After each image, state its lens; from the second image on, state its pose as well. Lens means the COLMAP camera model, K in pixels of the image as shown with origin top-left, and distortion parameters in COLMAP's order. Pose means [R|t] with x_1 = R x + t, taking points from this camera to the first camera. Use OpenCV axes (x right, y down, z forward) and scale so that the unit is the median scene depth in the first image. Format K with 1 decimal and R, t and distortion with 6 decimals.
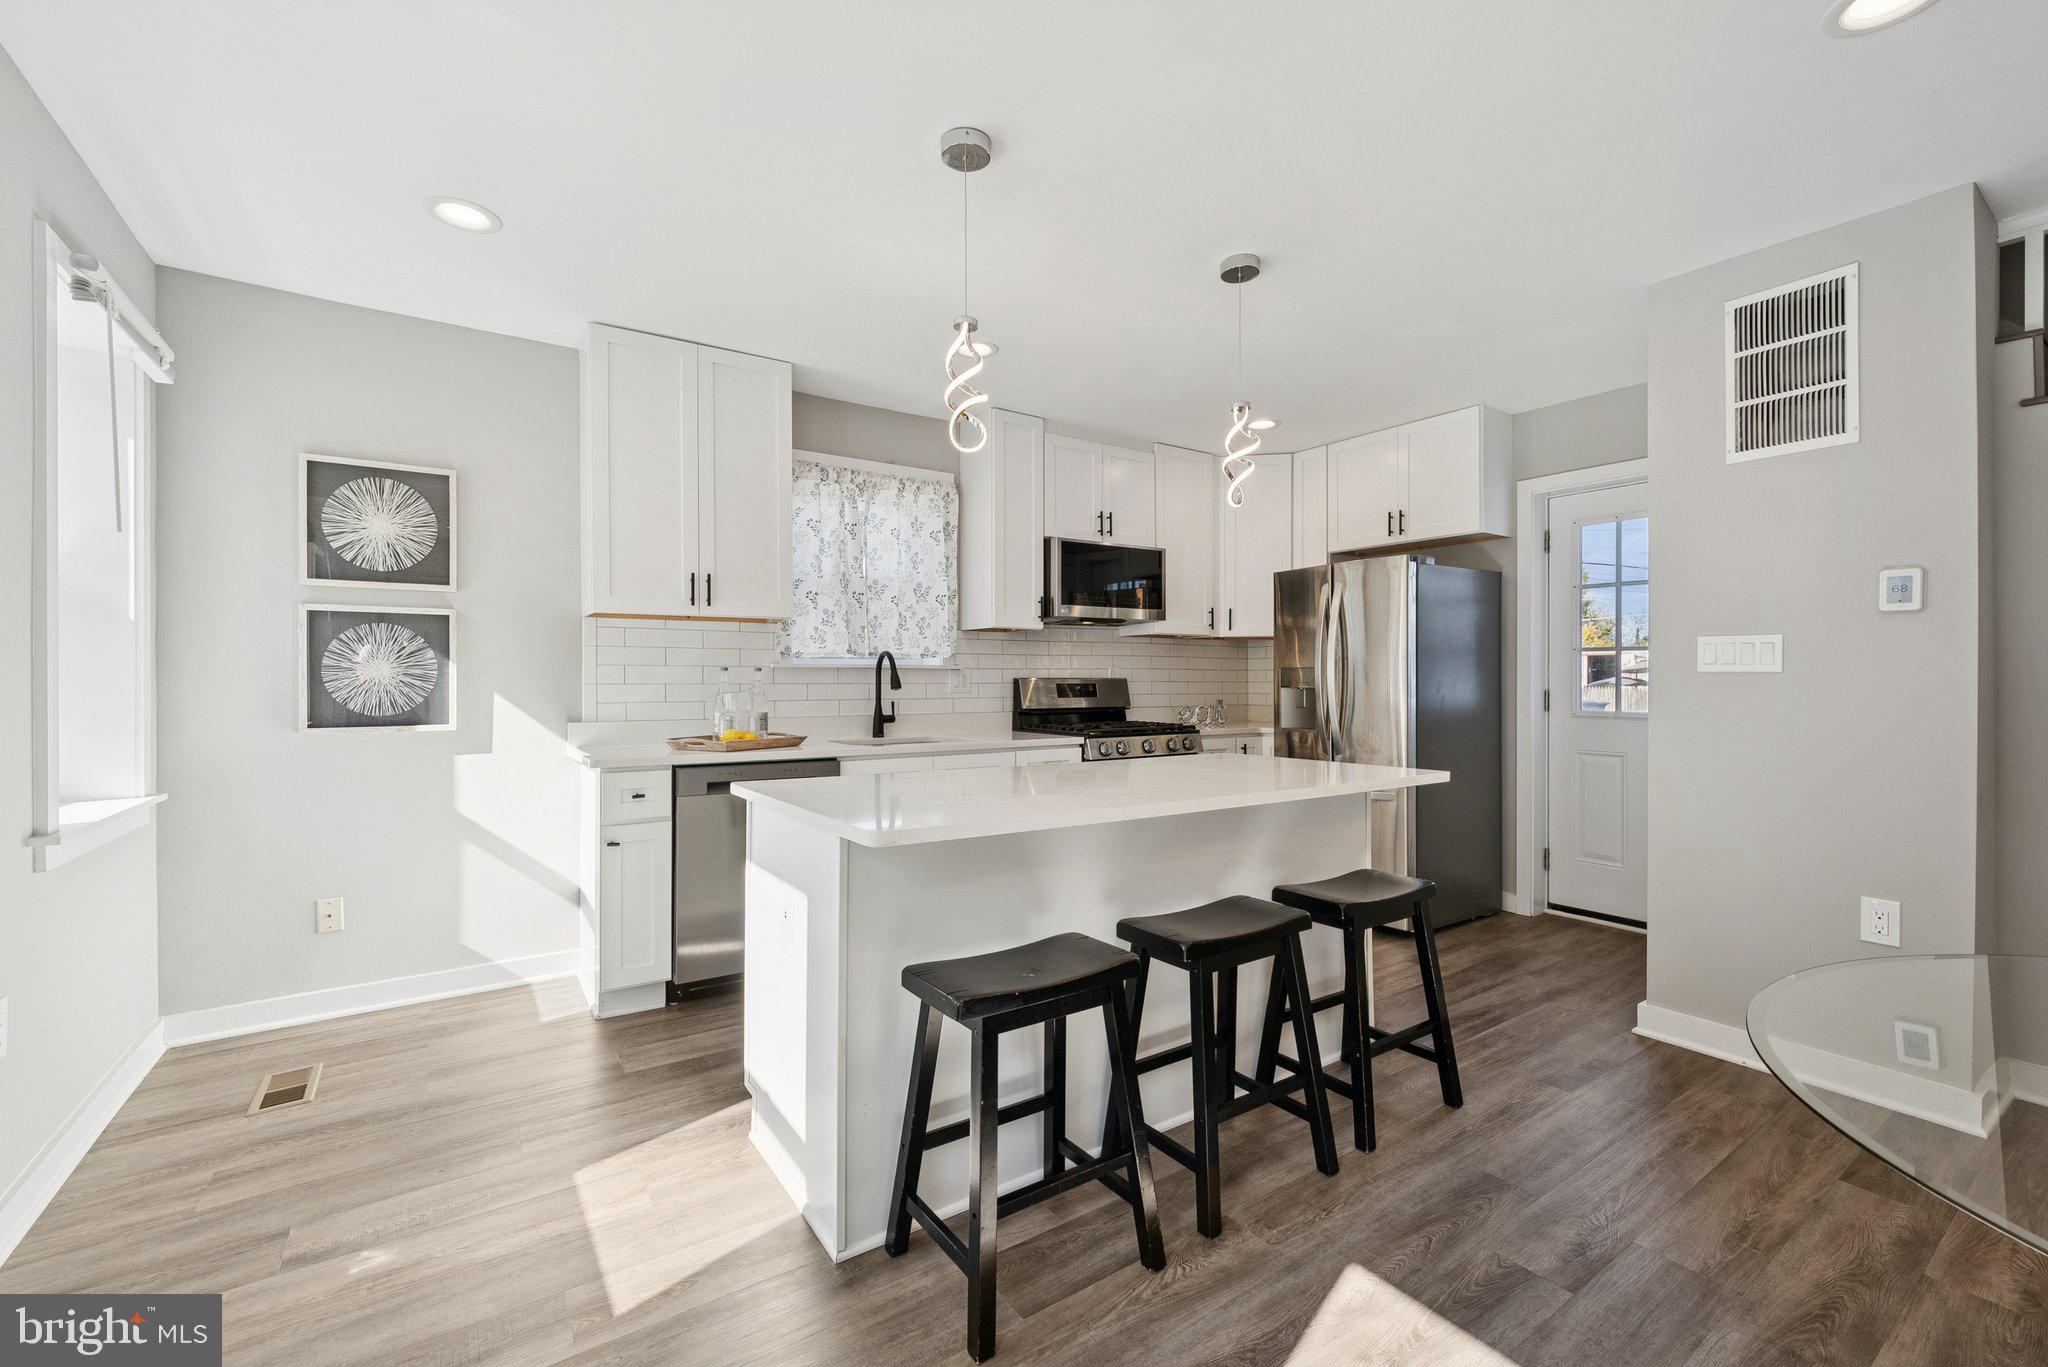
lens RADIAL K [[847.5, 0, 1024.0], [0, 847.5, 683.5], [0, 0, 1]] dist [0.000809, -0.000340]
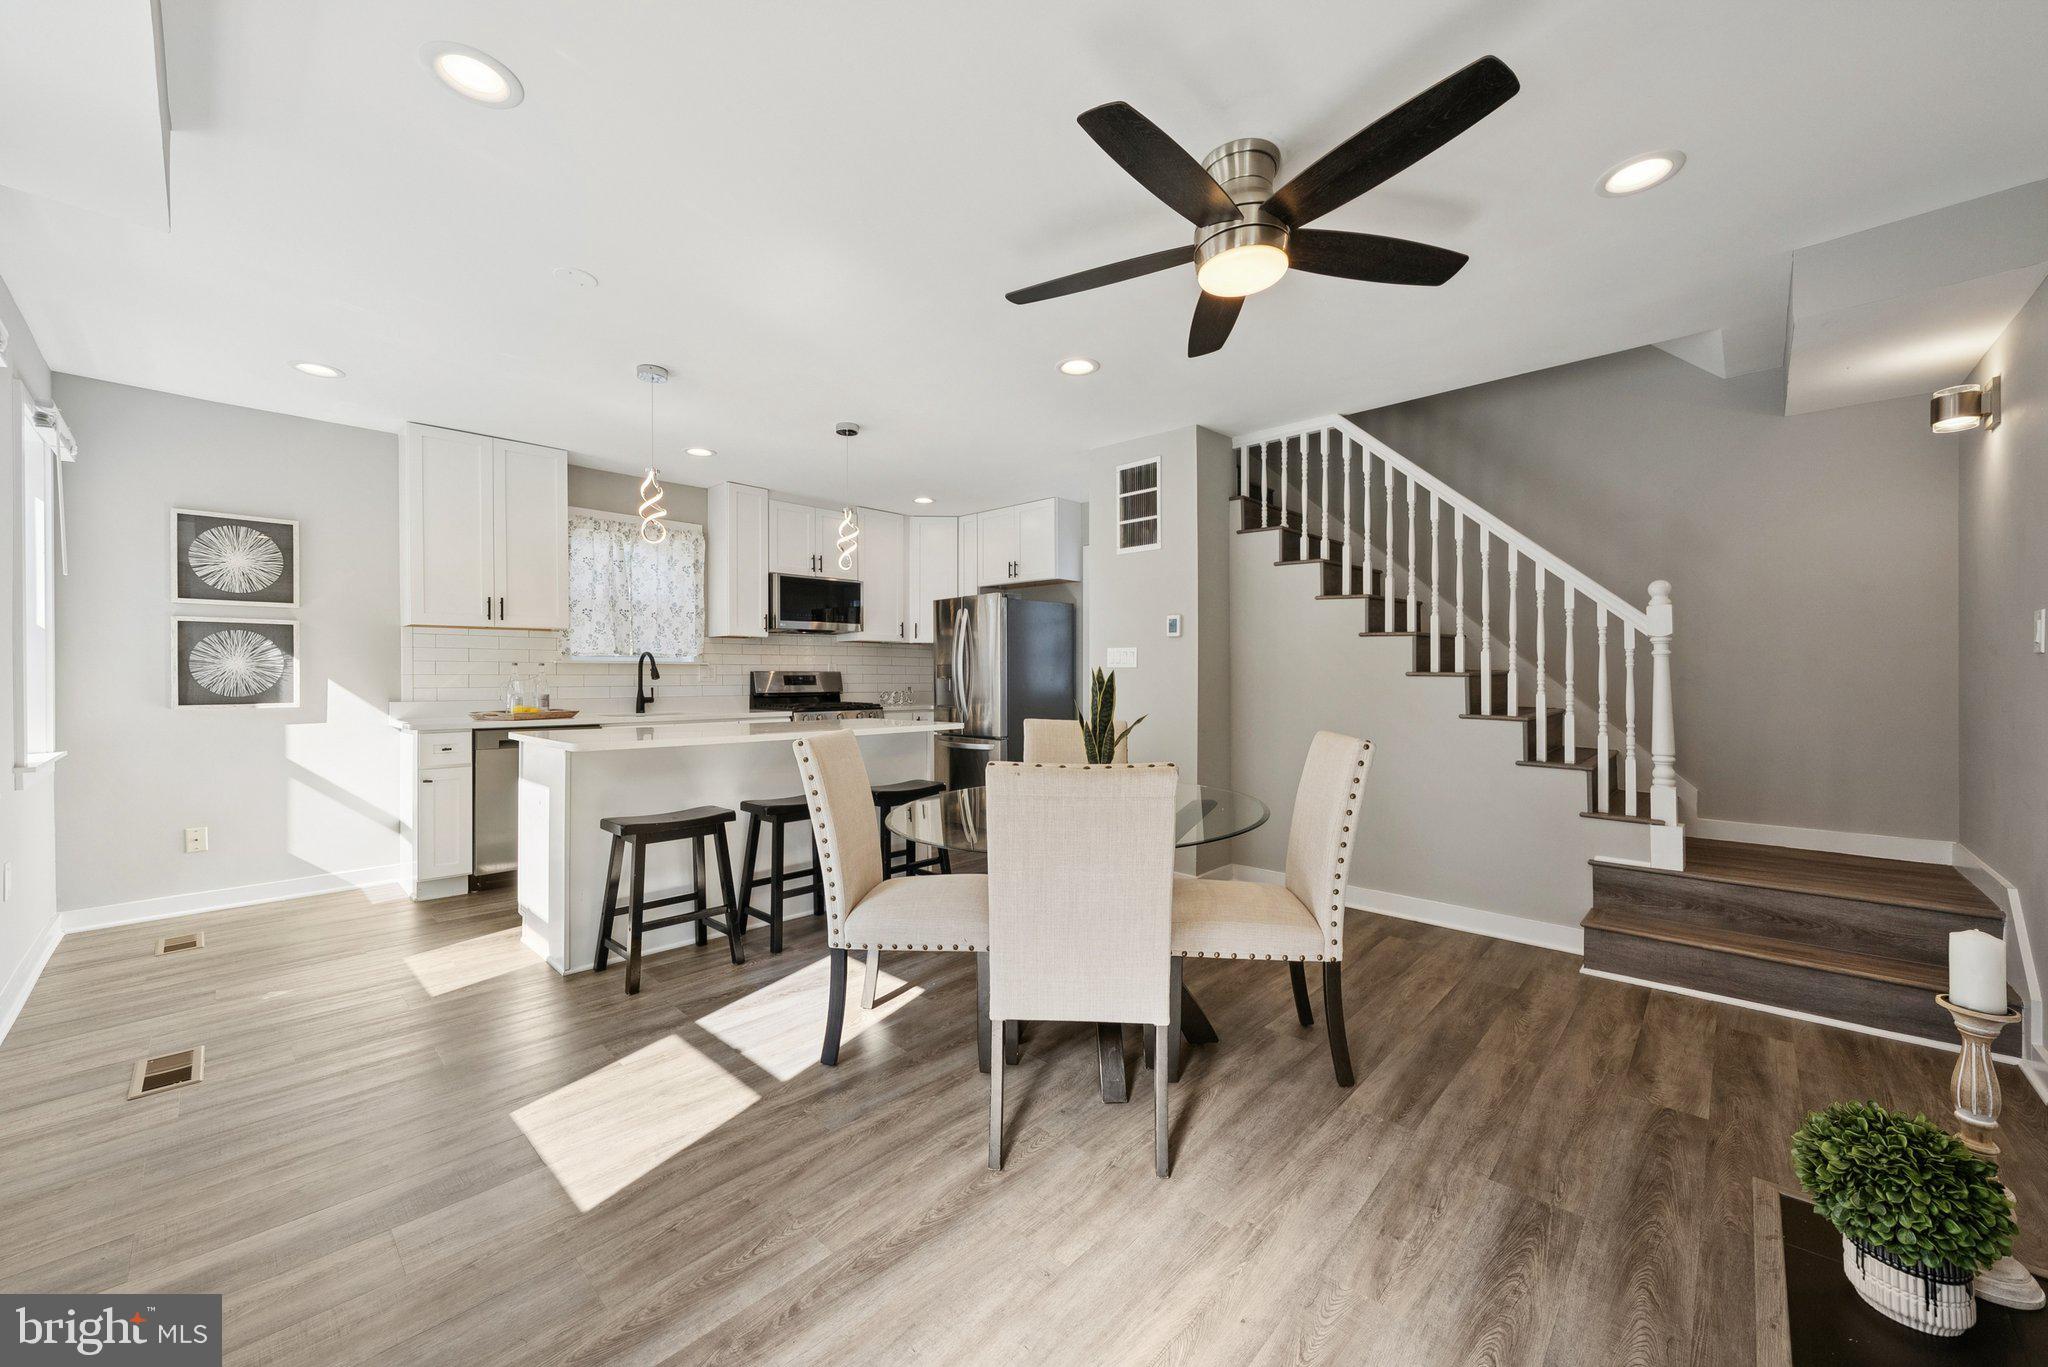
lens RADIAL K [[766.7, 0, 1019.9], [0, 766.7, 681.6], [0, 0, 1]] dist [-0.001311, -0.000077]
pose [[0.977624, -0.001297, 0.210358, 0.210562], [0.000529, 0.999993, 0.003707, 0.008412], [-0.210362, -0.003513, 0.977617, -0.450093]]
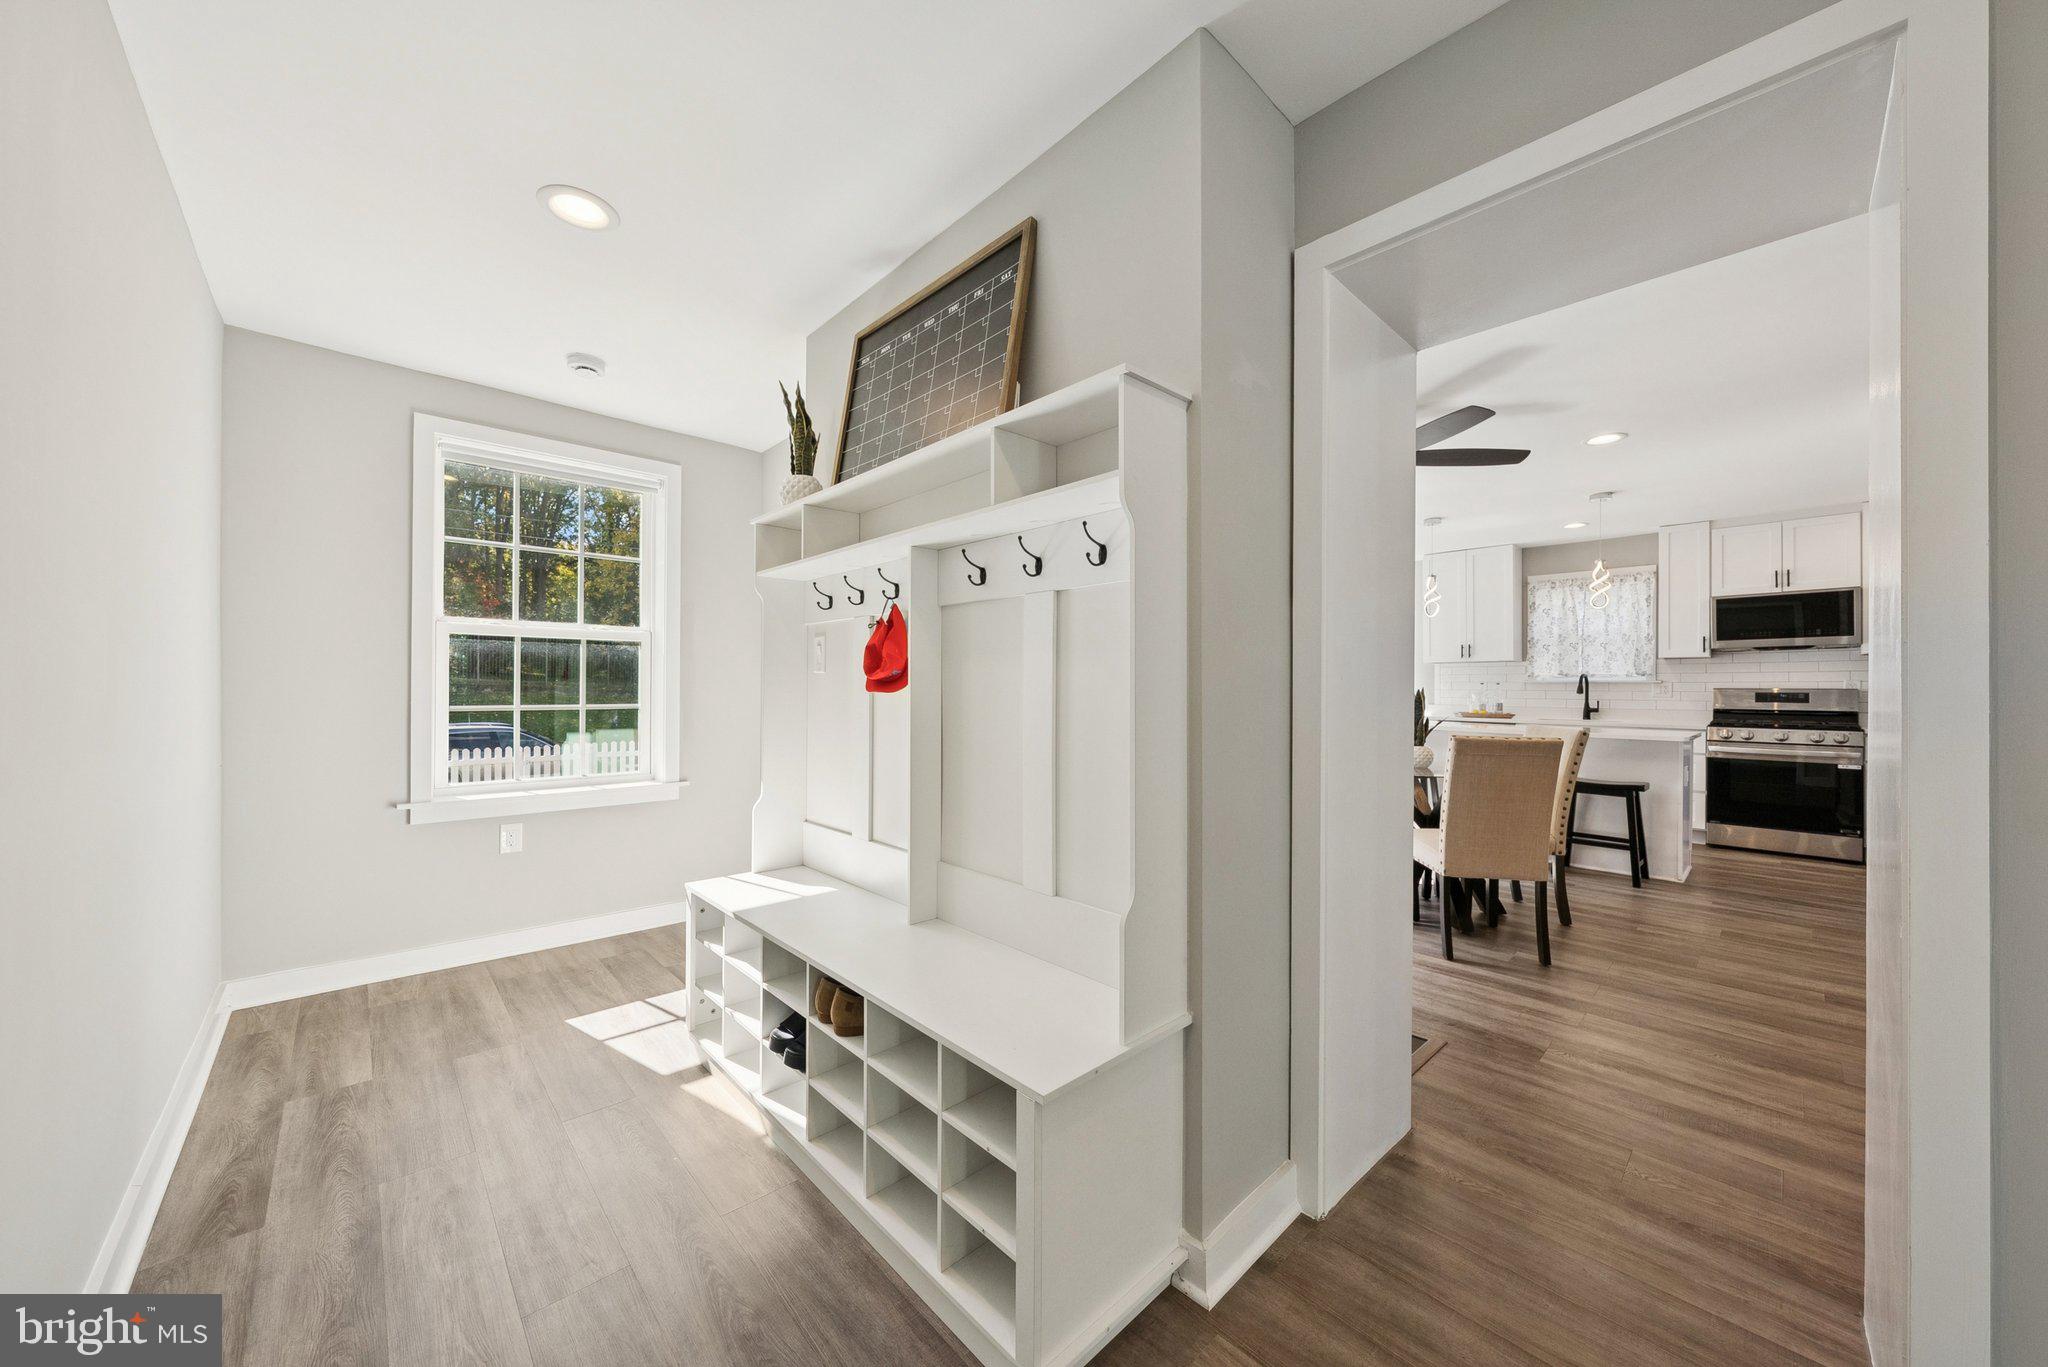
lens RADIAL K [[724.9, 0, 1024.0], [0, 724.9, 683.5], [0, 0, 1]] dist [-0.000687, -0.000025]
pose [[0.148566, -0.005693, -0.988886, 1.457308], [-0.010562, 0.999917, -0.007343, 0.010056], [0.988846, 0.011536, 0.148494, -0.553355]]
